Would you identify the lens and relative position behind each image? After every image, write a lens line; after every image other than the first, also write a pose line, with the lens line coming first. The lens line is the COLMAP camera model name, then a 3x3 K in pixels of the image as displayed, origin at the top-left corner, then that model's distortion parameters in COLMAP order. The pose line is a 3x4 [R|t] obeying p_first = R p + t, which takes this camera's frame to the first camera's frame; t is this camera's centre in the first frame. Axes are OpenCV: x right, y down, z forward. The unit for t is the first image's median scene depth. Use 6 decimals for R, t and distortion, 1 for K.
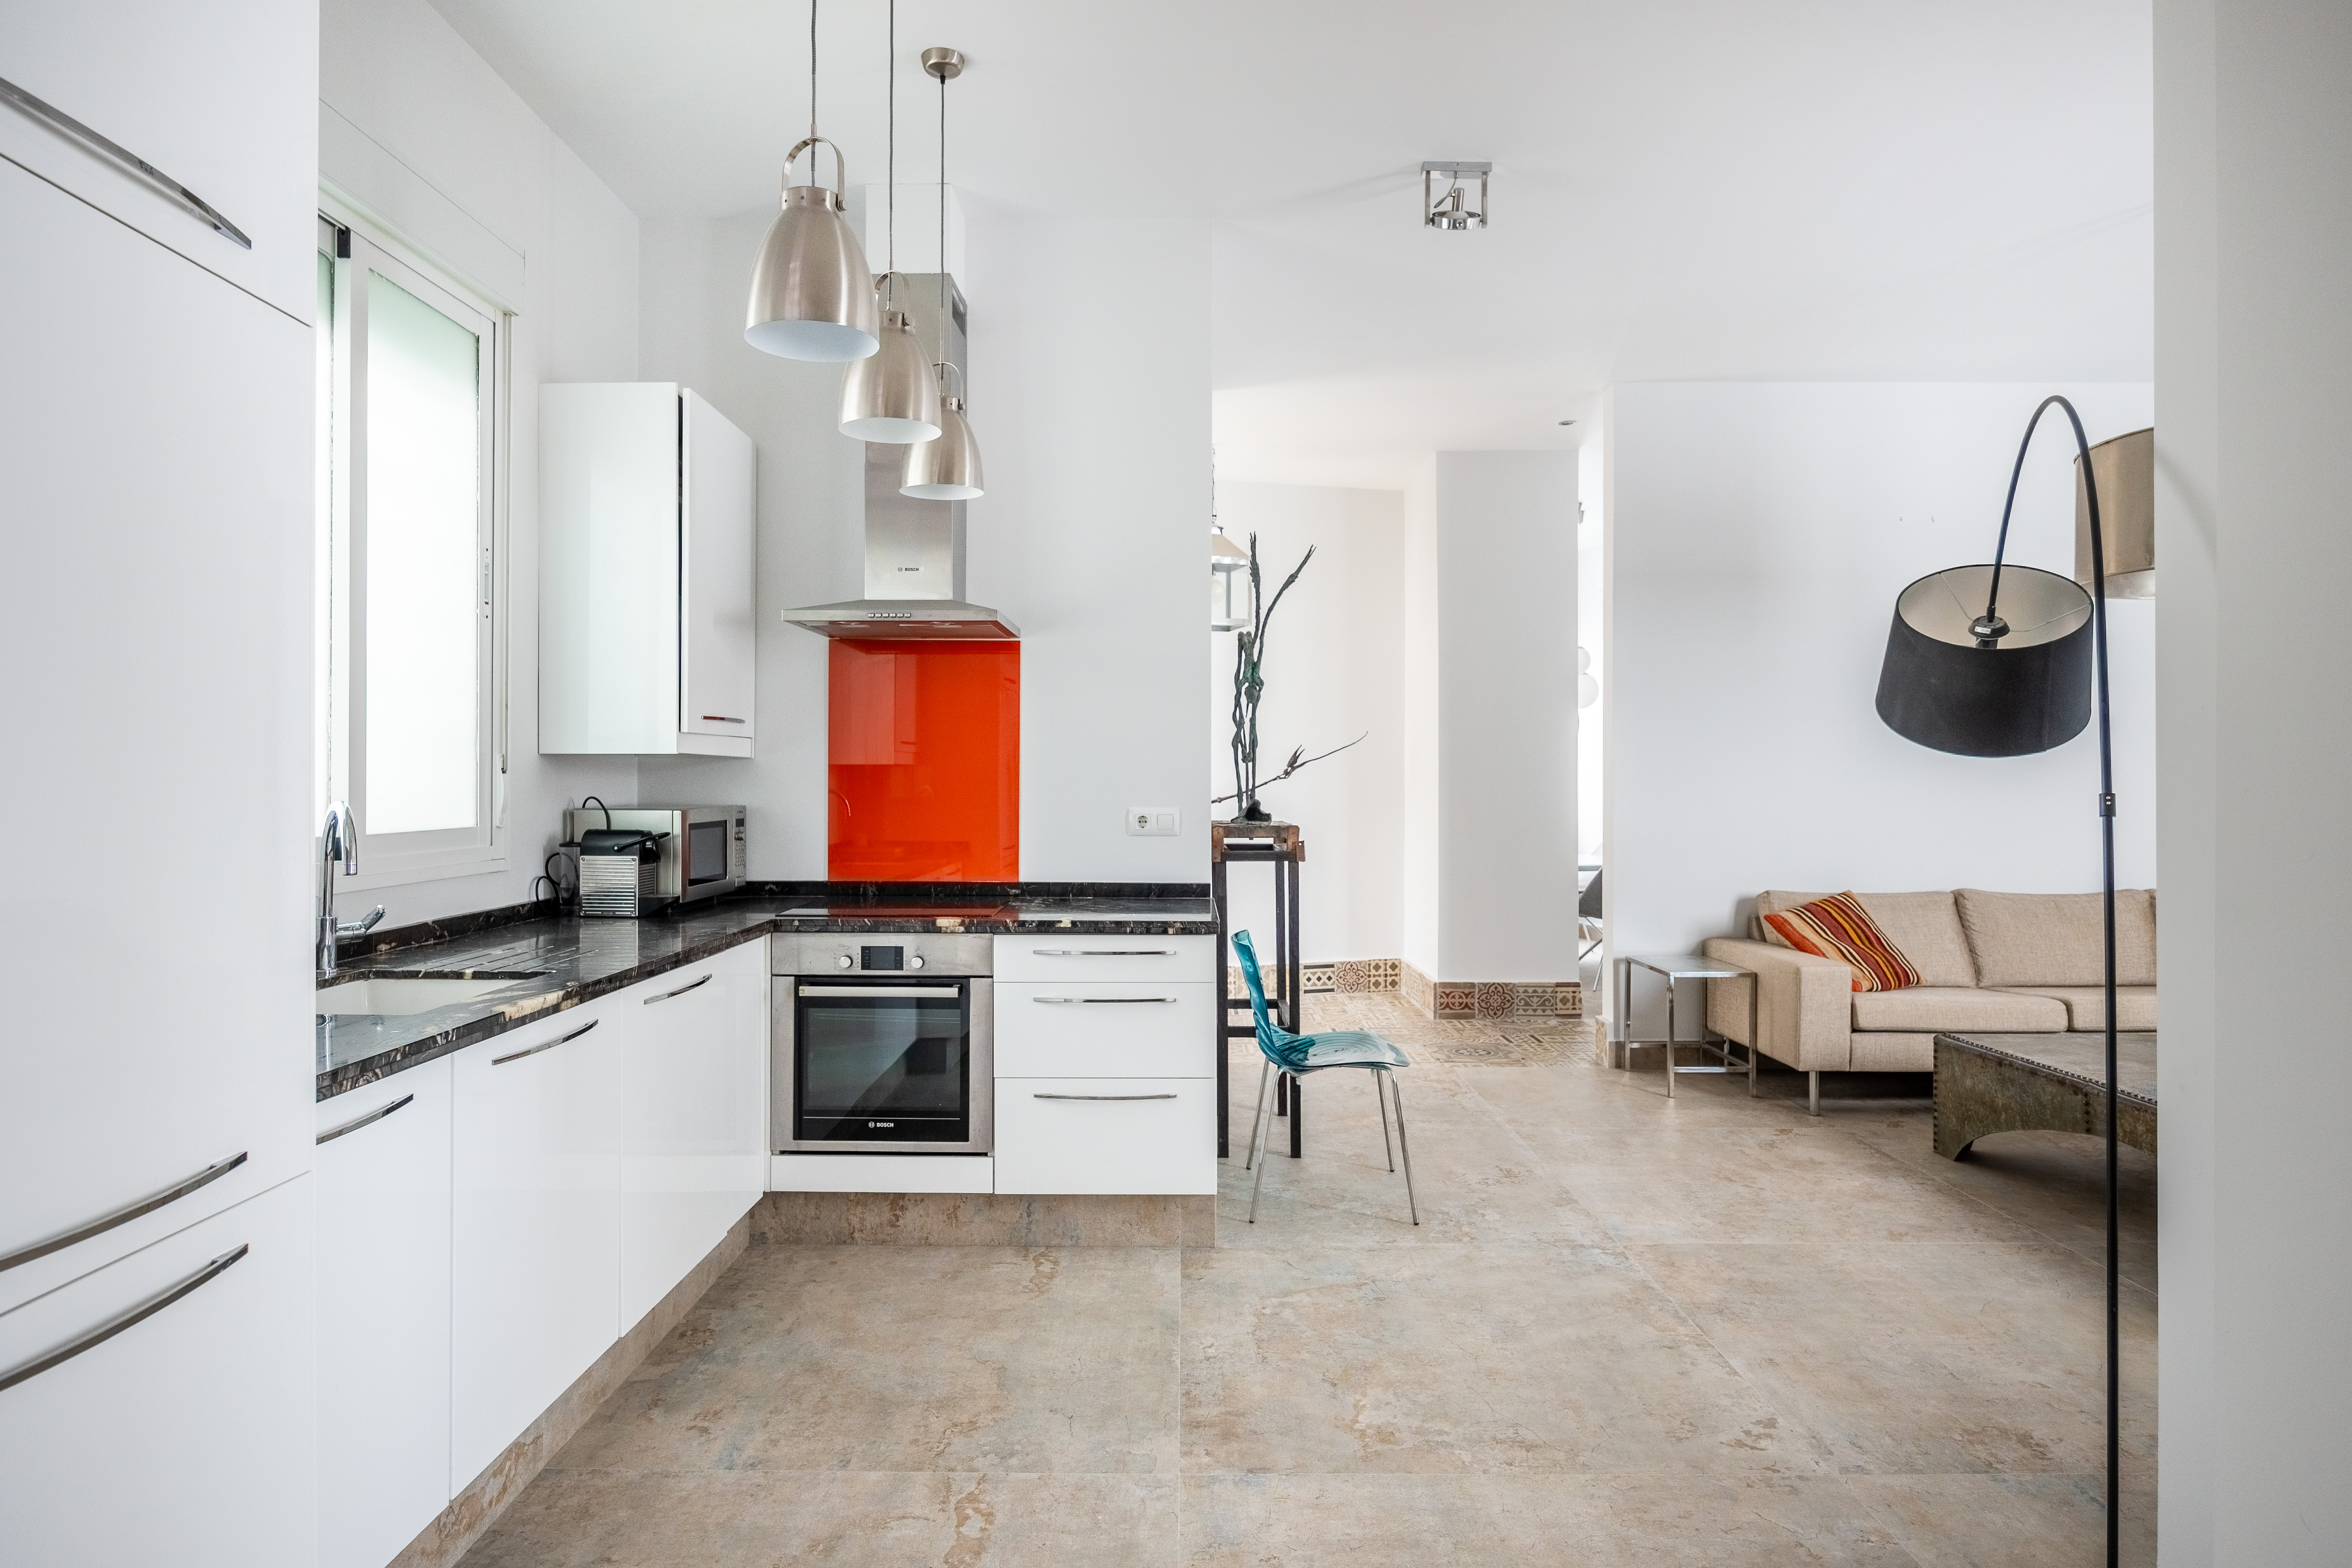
lens RADIAL K [[1306.0, 0, 1160.8], [0, 1306.0, 779.3], [0, 0, 1]] dist [-0.008912, -0.001371]
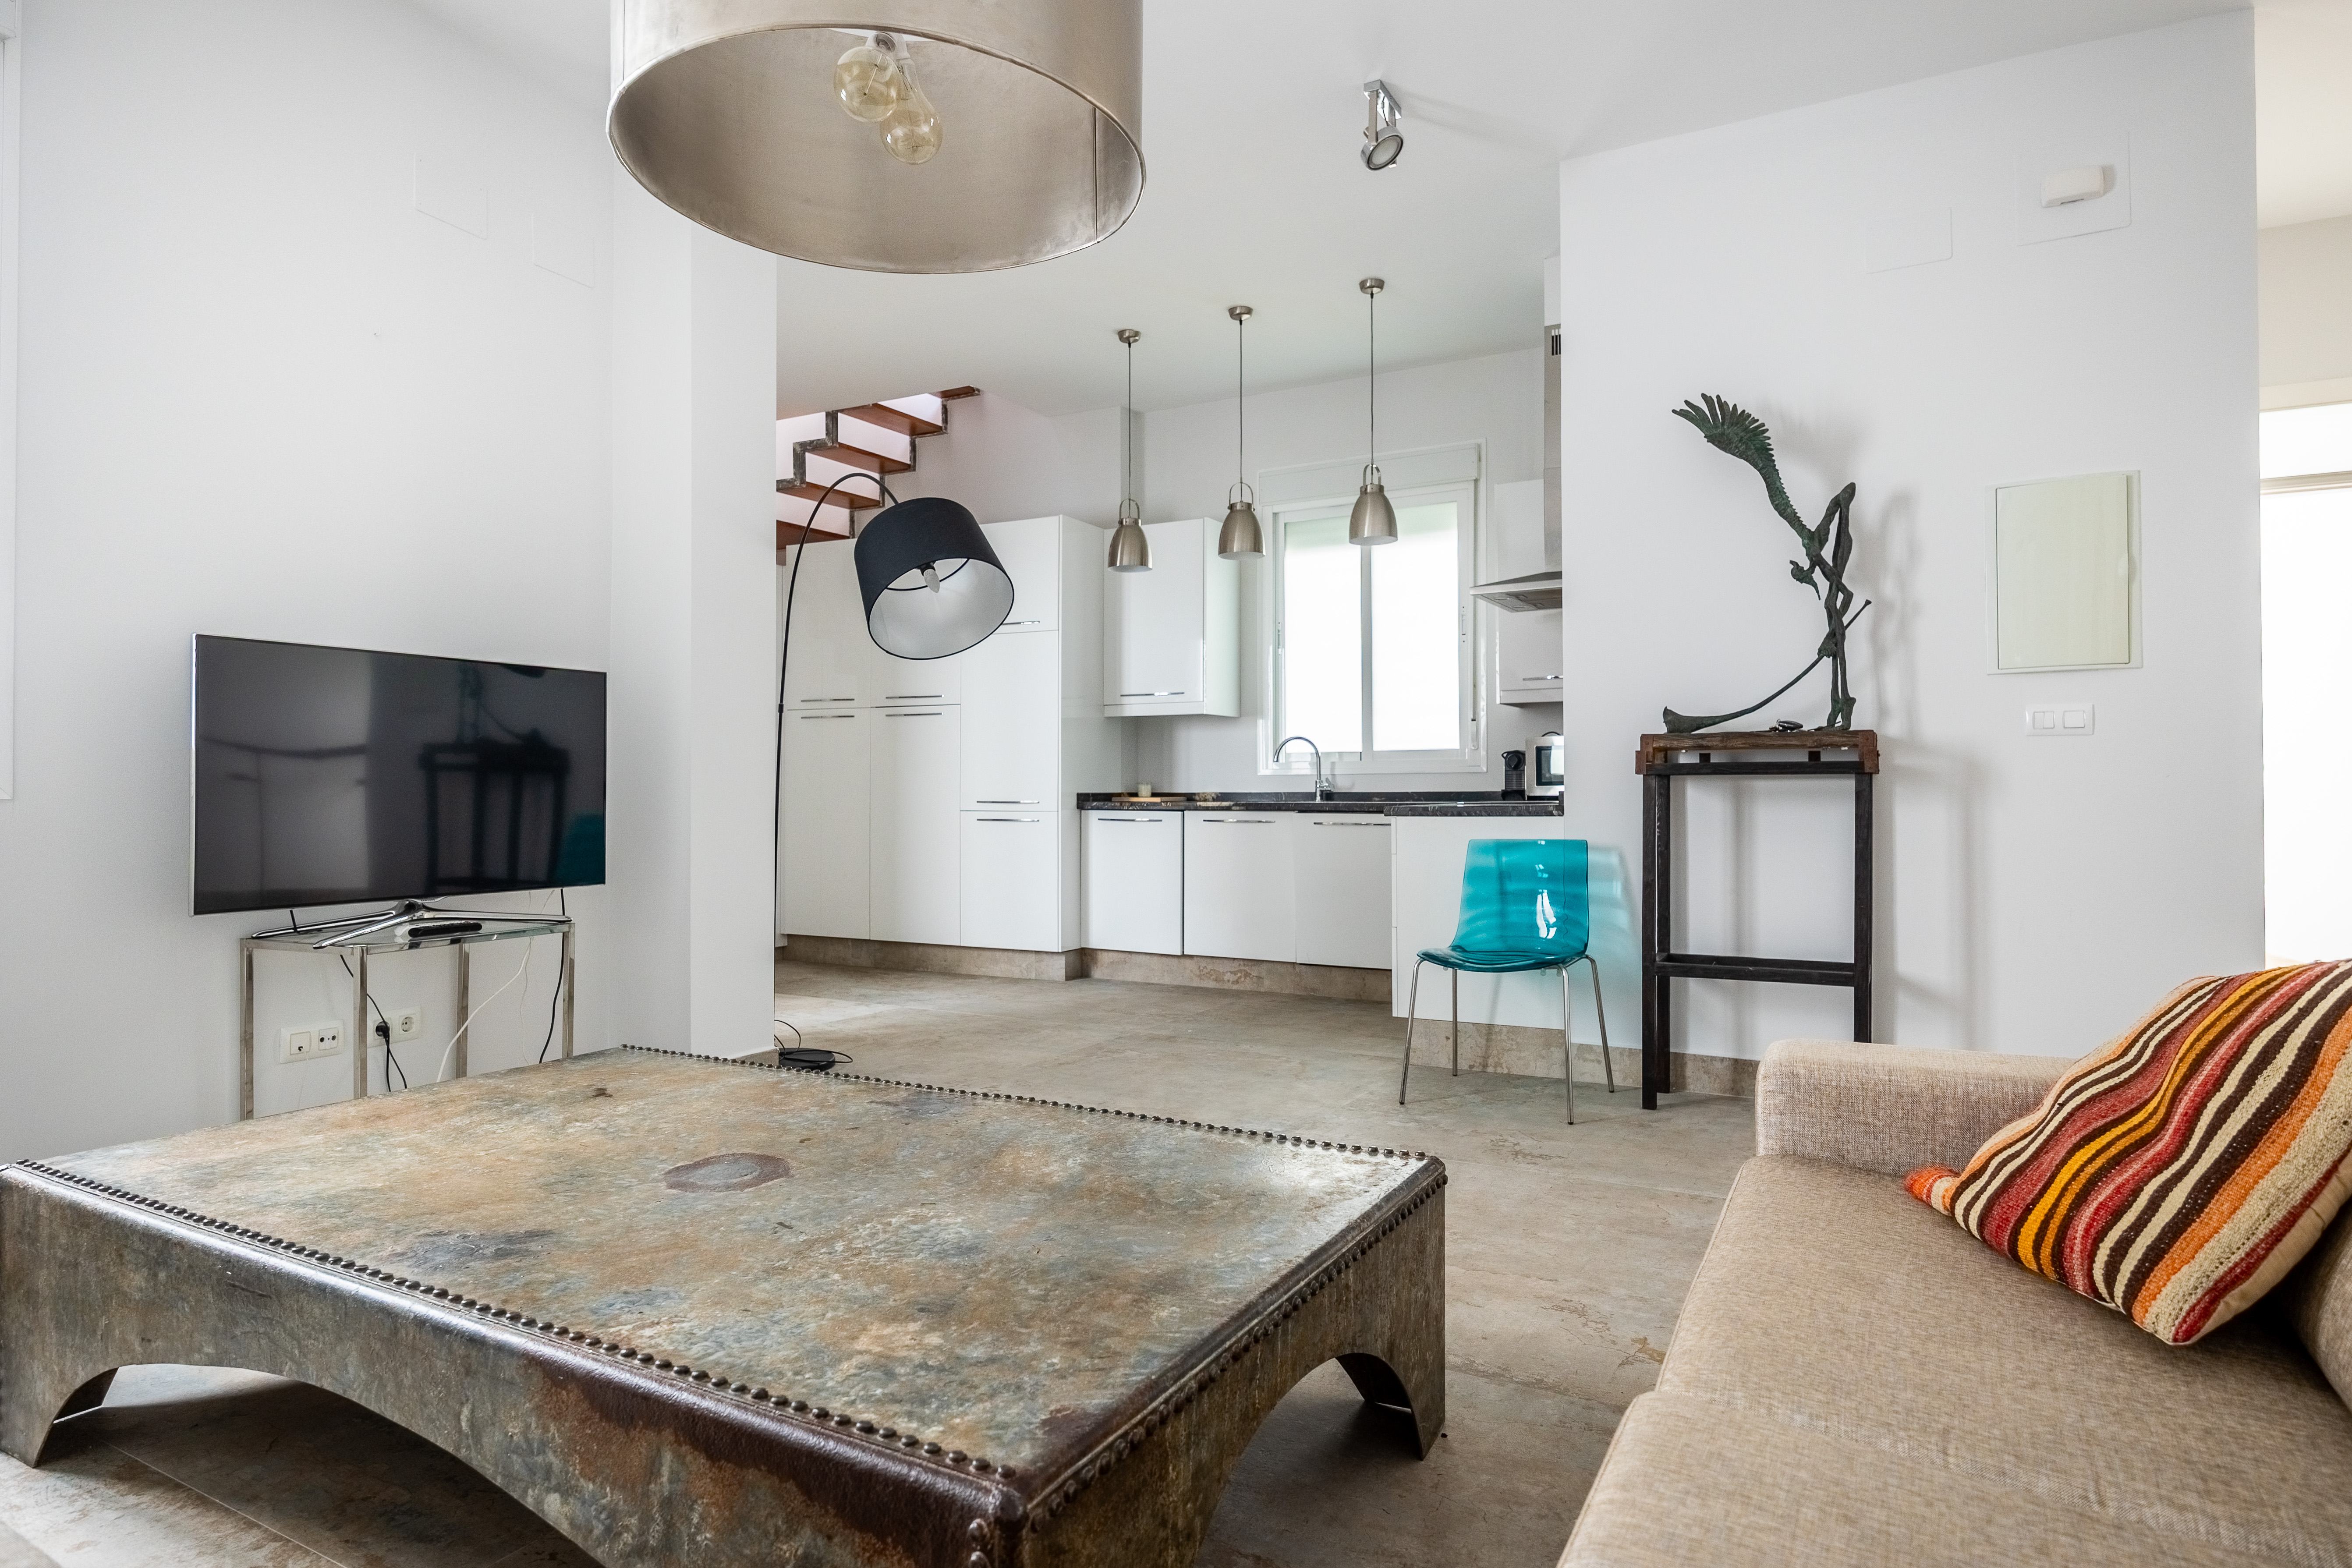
lens RADIAL K [[1306.0, 0, 1167.8], [0, 1306.0, 776.0], [0, 0, 1]] dist [-0.008912, -0.001371]
pose [[-0.480574, -0.009314, -0.876905, 1.324012], [0.000737, 0.999939, -0.011024, 0.091783], [0.876954, -0.005944, -0.480538, 1.451247]]
